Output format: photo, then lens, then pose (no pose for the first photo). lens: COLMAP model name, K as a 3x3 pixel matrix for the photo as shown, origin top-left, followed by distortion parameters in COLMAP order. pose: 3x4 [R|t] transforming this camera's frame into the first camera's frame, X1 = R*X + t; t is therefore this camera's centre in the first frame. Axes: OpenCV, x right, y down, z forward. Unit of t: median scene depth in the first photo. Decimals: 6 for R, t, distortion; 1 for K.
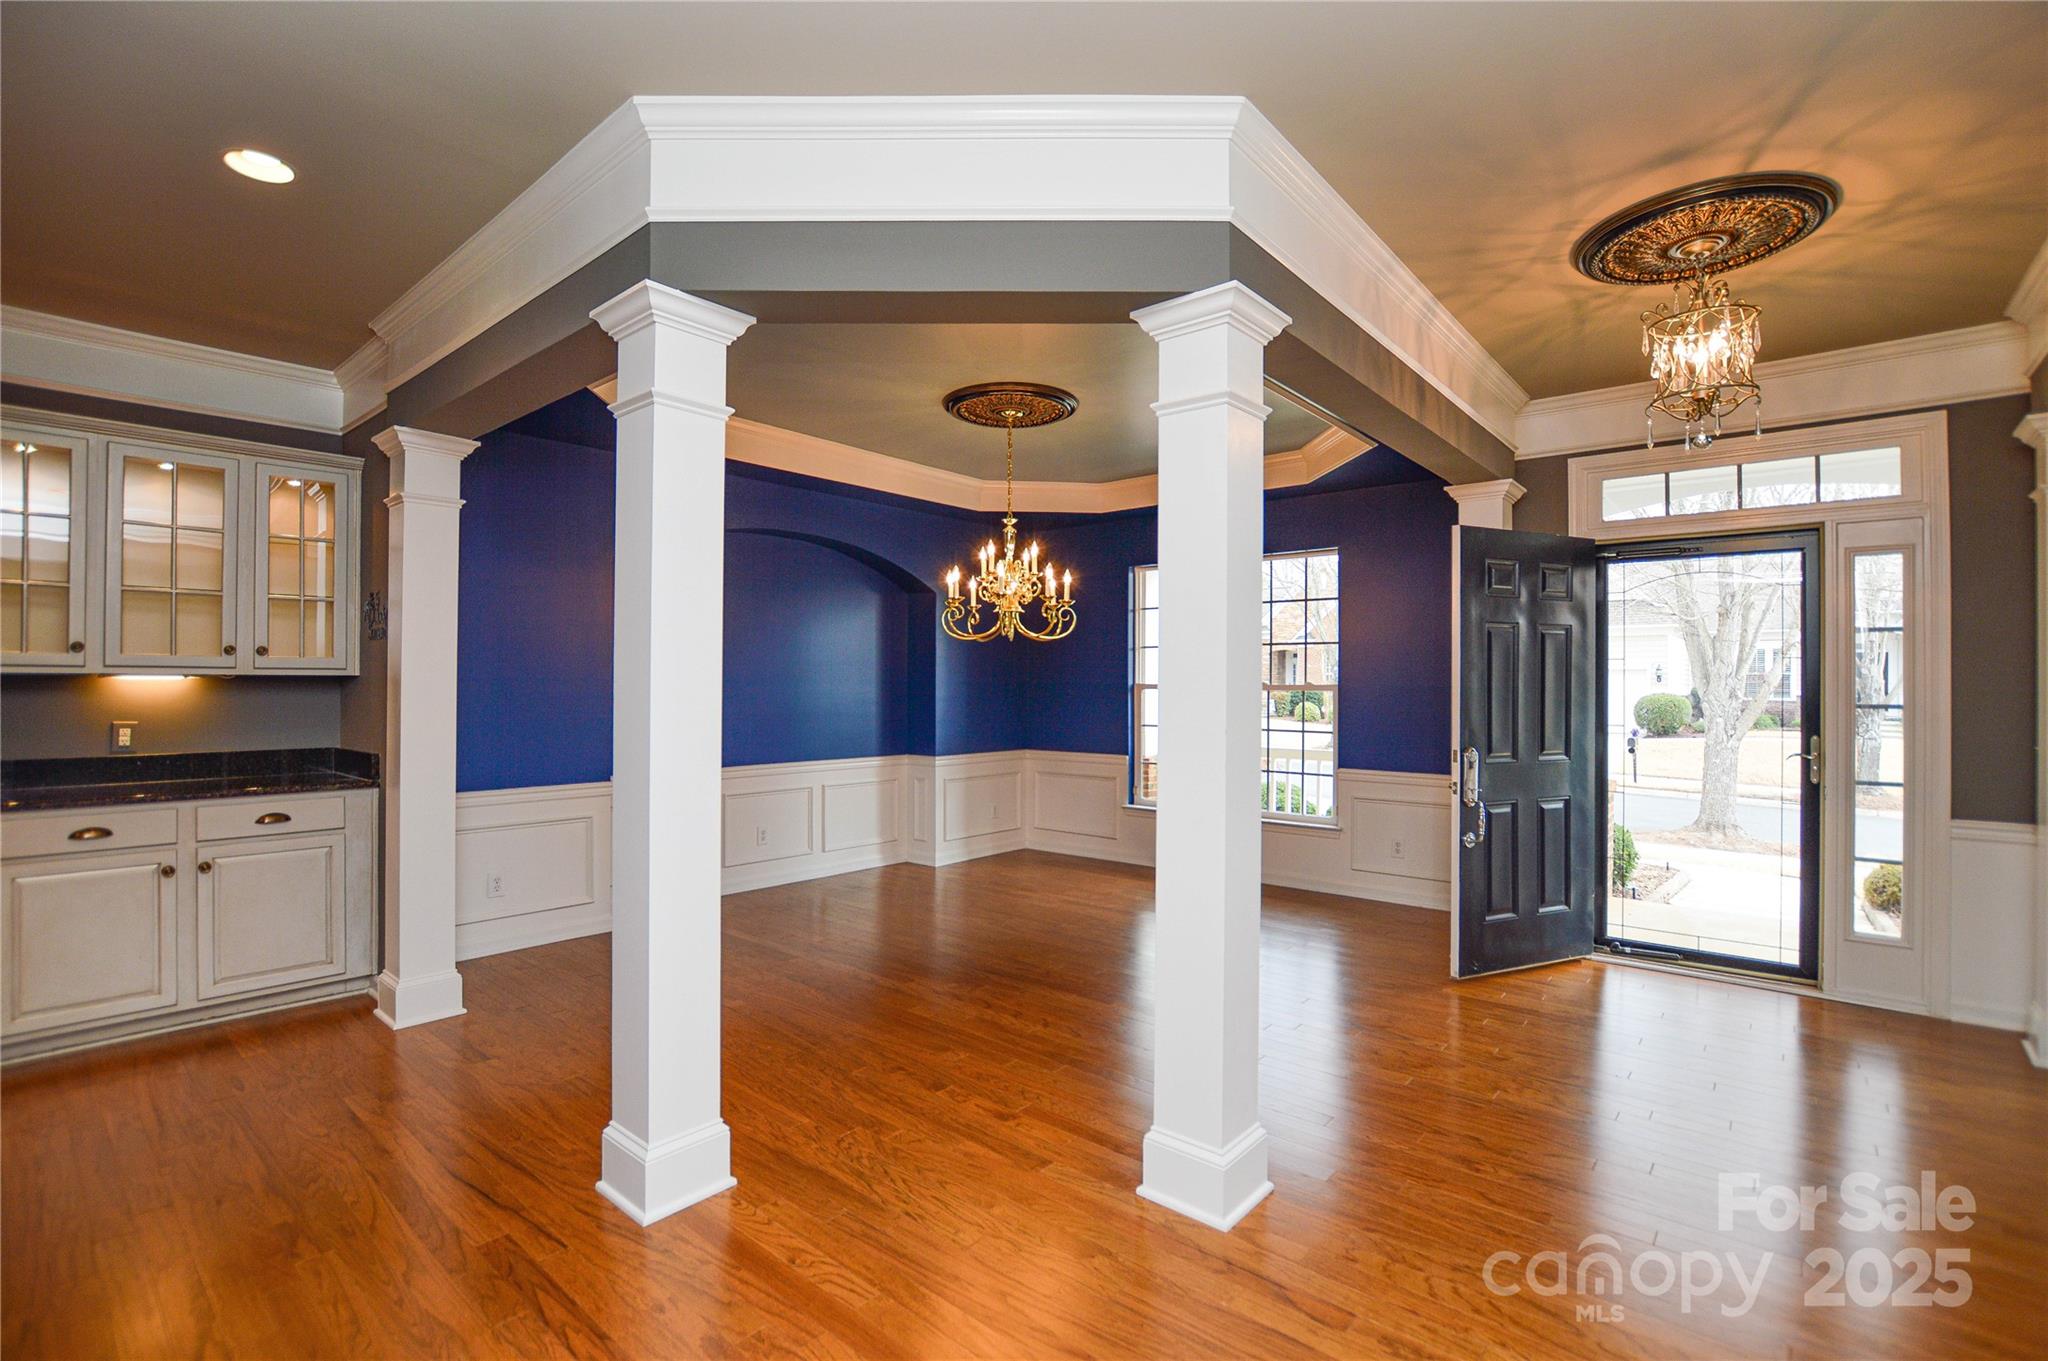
lens RADIAL K [[921.5, 0, 1026.8], [0, 921.5, 677.9], [0, 0, 1]] dist [-0.018210, -0.000080]
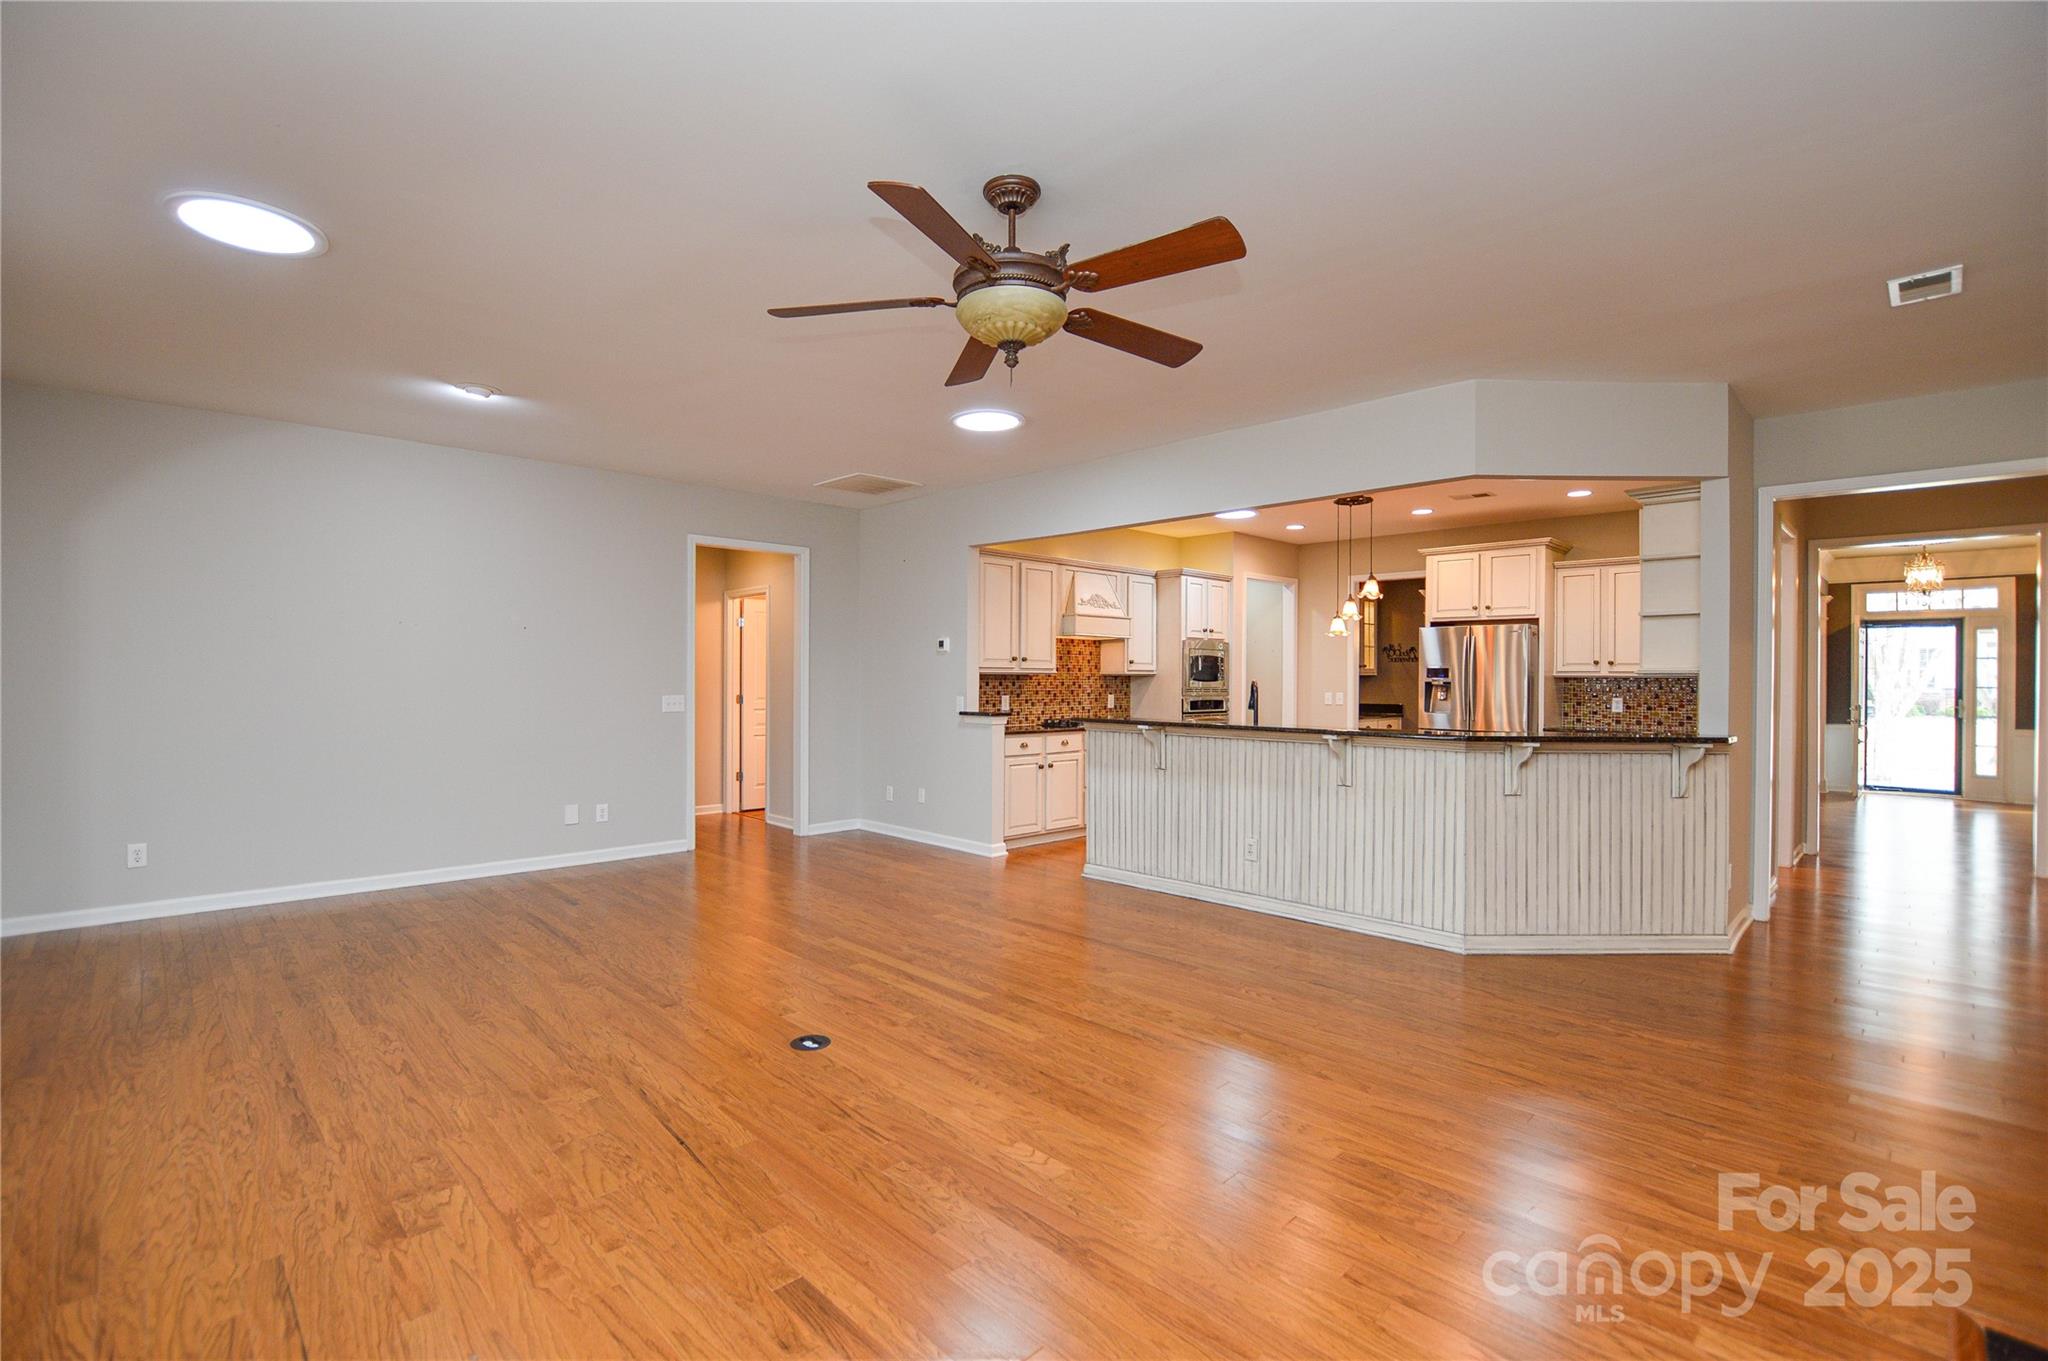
lens RADIAL K [[921.5, 0, 1026.8], [0, 921.5, 677.9], [0, 0, 1]] dist [-0.018210, -0.000080]
pose [[0.996051, -0.001760, -0.088764, -1.512058], [0.002044, 0.999993, 0.003111, -0.010935], [0.088758, -0.003280, 0.996048, -1.748056]]
